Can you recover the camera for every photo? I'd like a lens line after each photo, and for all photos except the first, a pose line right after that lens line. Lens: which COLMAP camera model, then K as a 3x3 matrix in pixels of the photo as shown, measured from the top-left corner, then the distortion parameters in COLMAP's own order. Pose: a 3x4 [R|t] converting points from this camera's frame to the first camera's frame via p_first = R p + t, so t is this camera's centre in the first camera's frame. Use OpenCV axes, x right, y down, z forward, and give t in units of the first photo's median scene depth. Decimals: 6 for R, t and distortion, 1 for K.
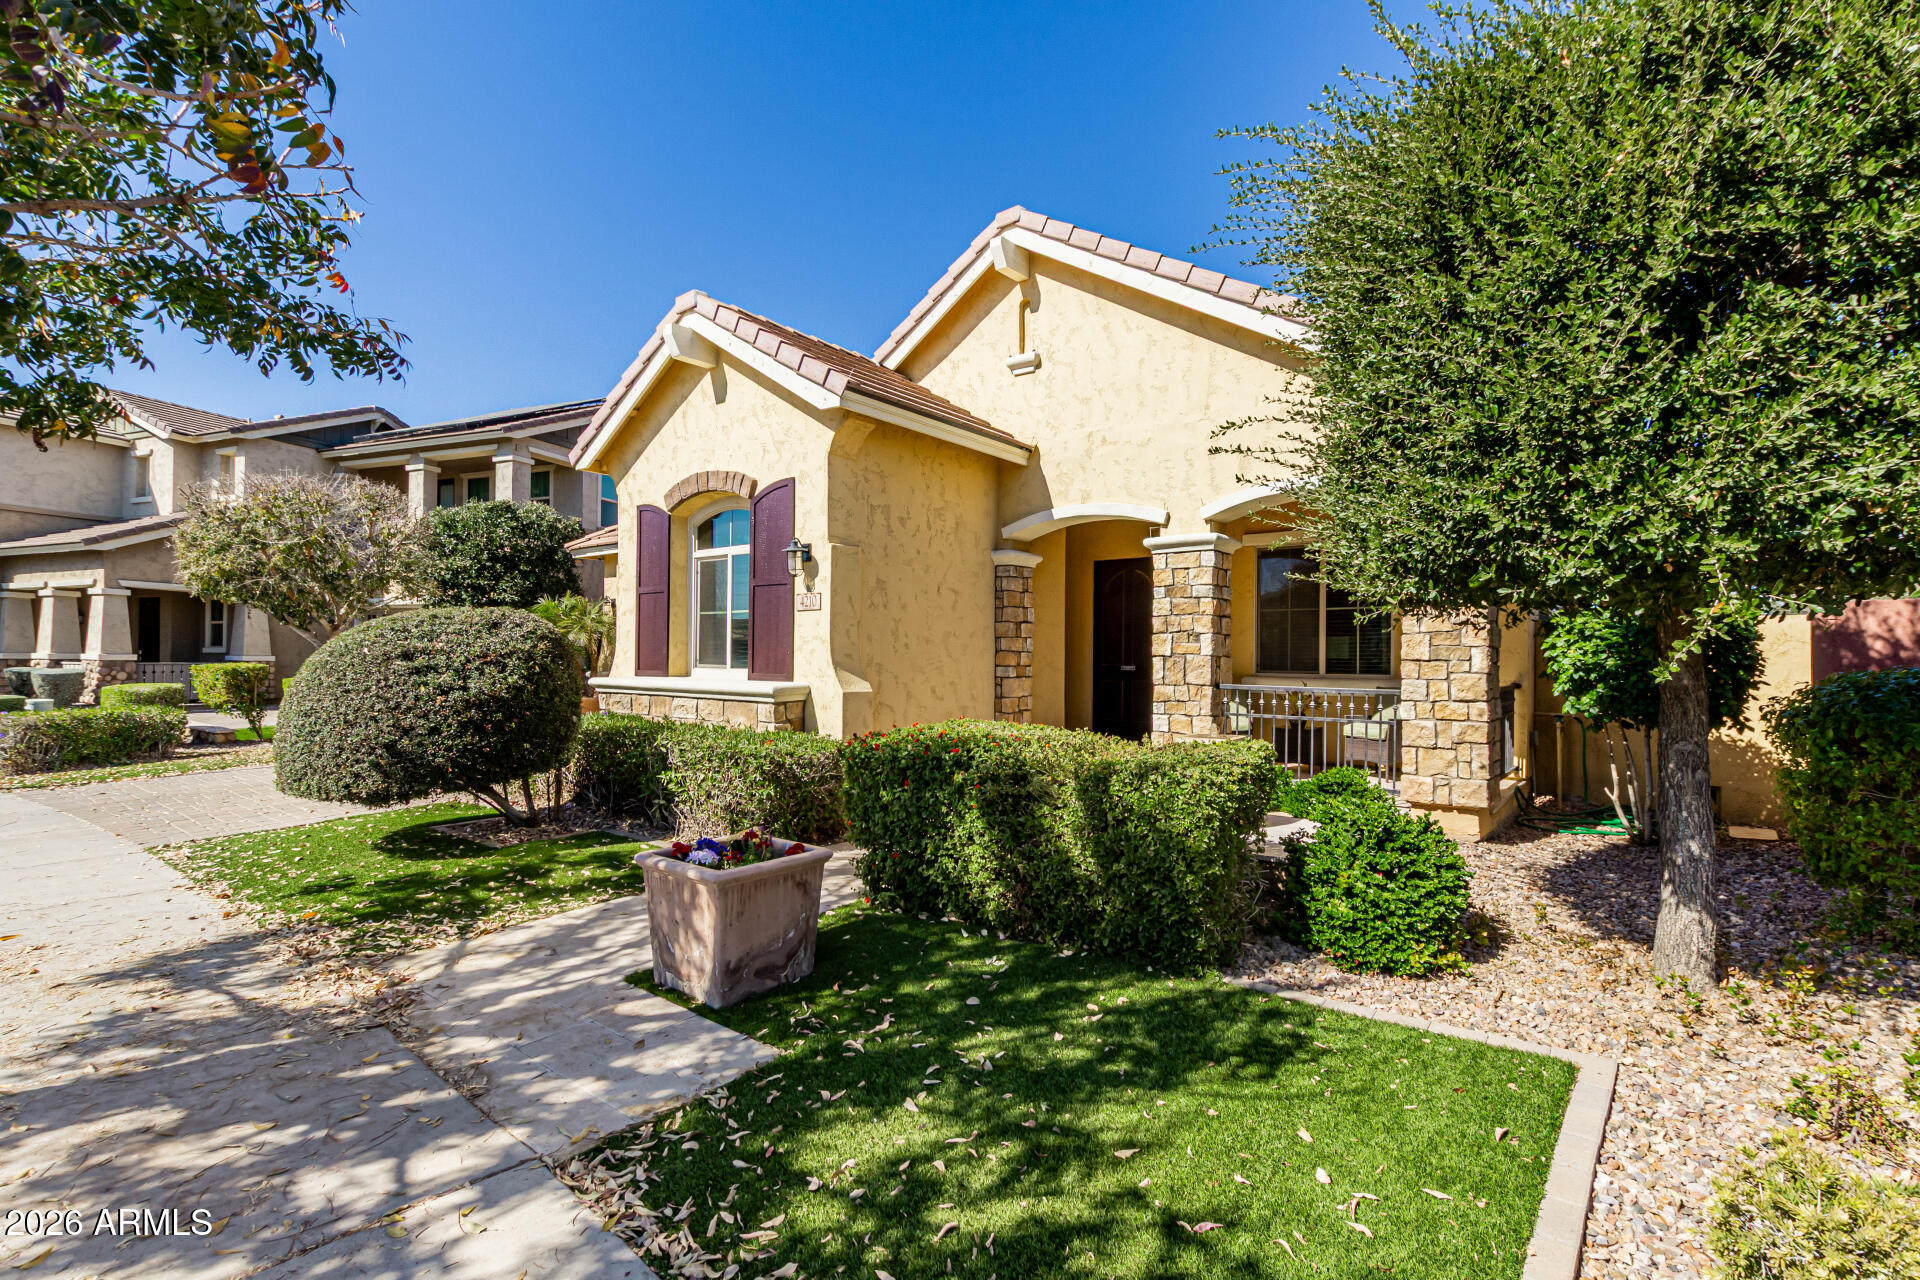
lens RADIAL K [[891.1, 0, 960.8], [0, 891.1, 641.9], [0, 0, 1]] dist [0.003943, 0.000142]
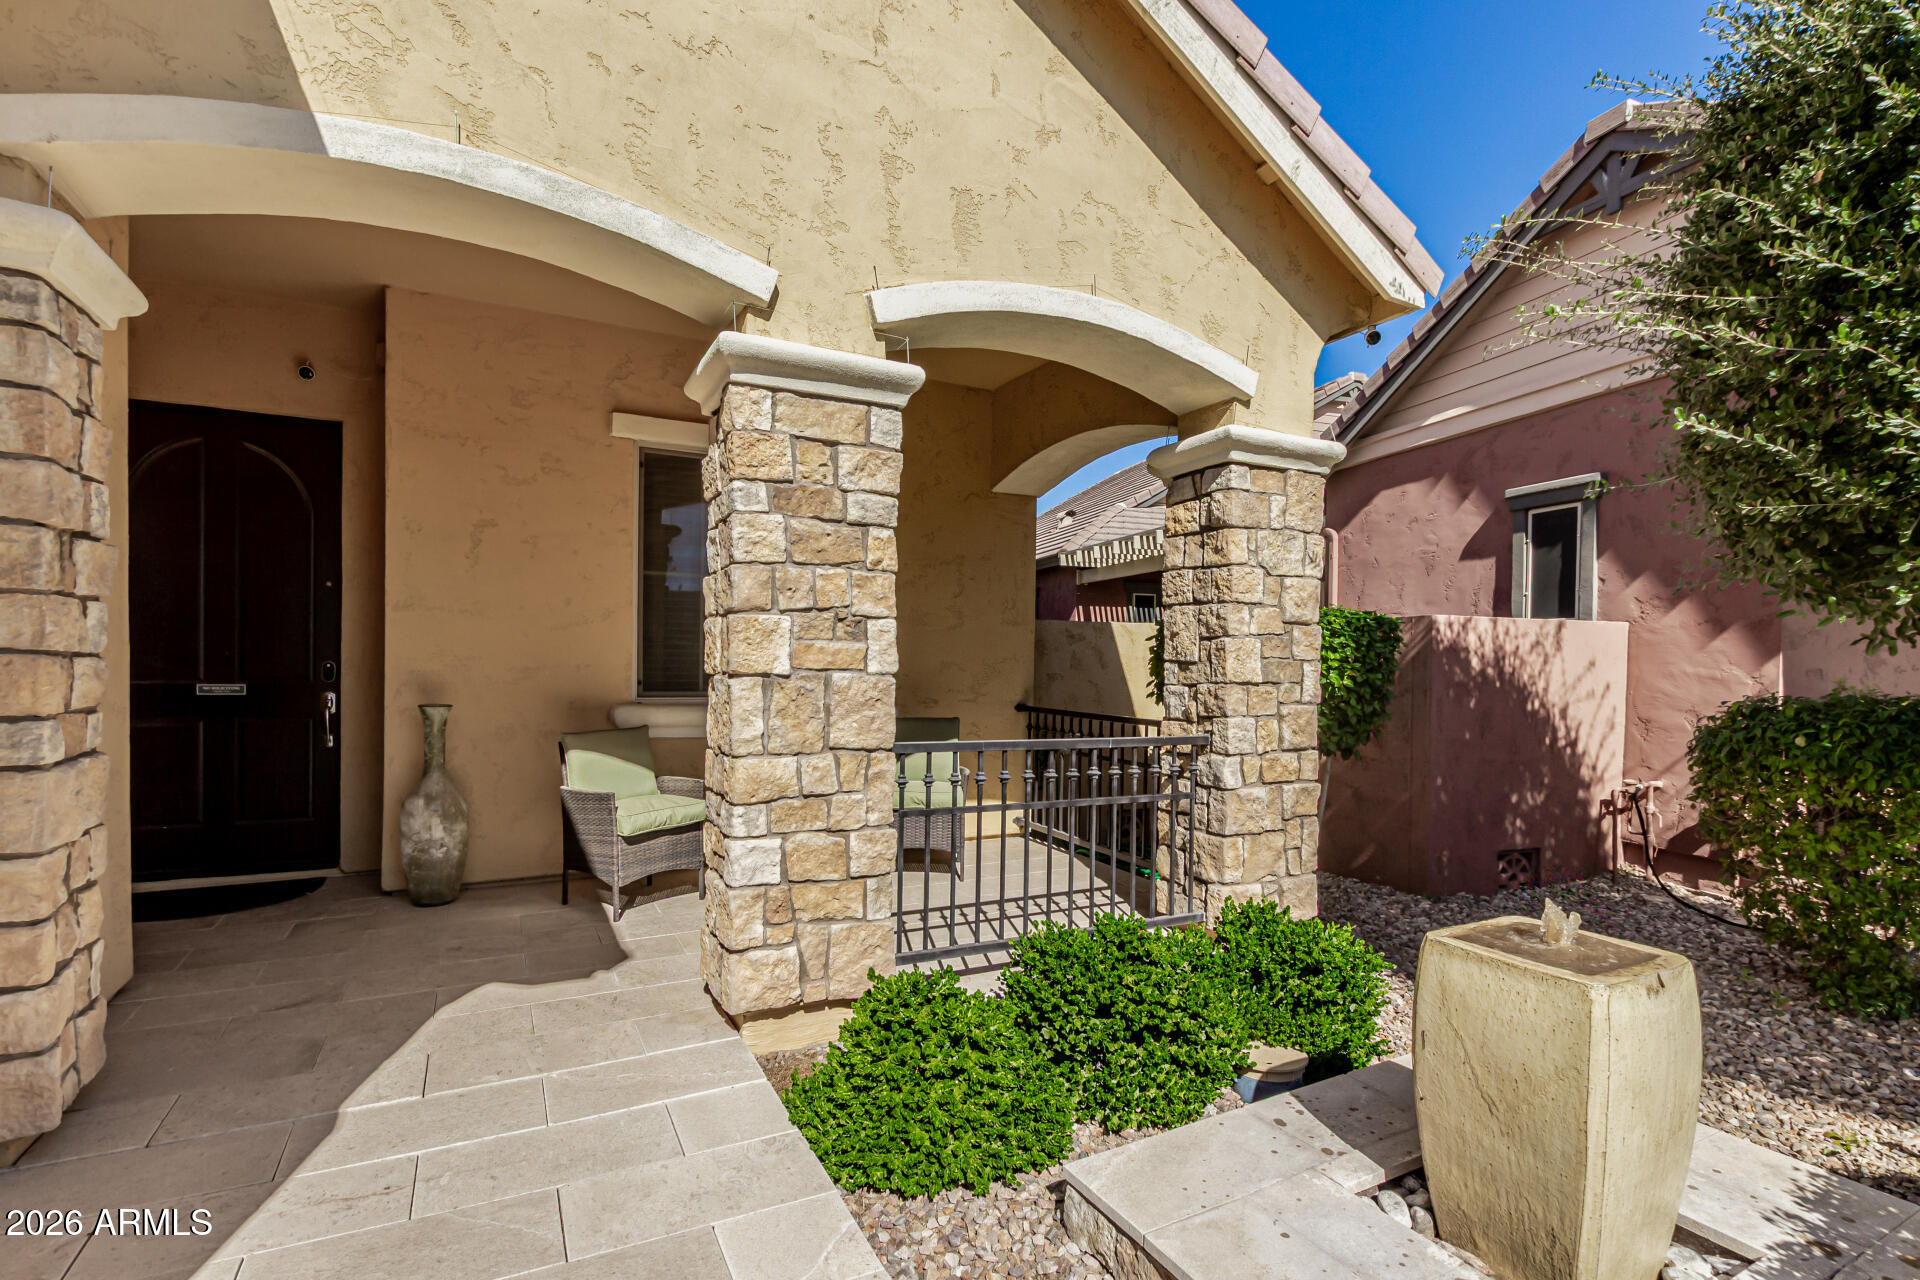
lens RADIAL K [[891.1, 0, 943.8], [0, 891.1, 674.7], [0, 0, 1]] dist [0.003943, 0.000142]
pose [[0.398230, -0.017951, 0.917110, -0.075136], [-0.026726, 0.999157, 0.031162, 0.002317], [-0.916896, -0.036920, 0.397414, 0.809454]]
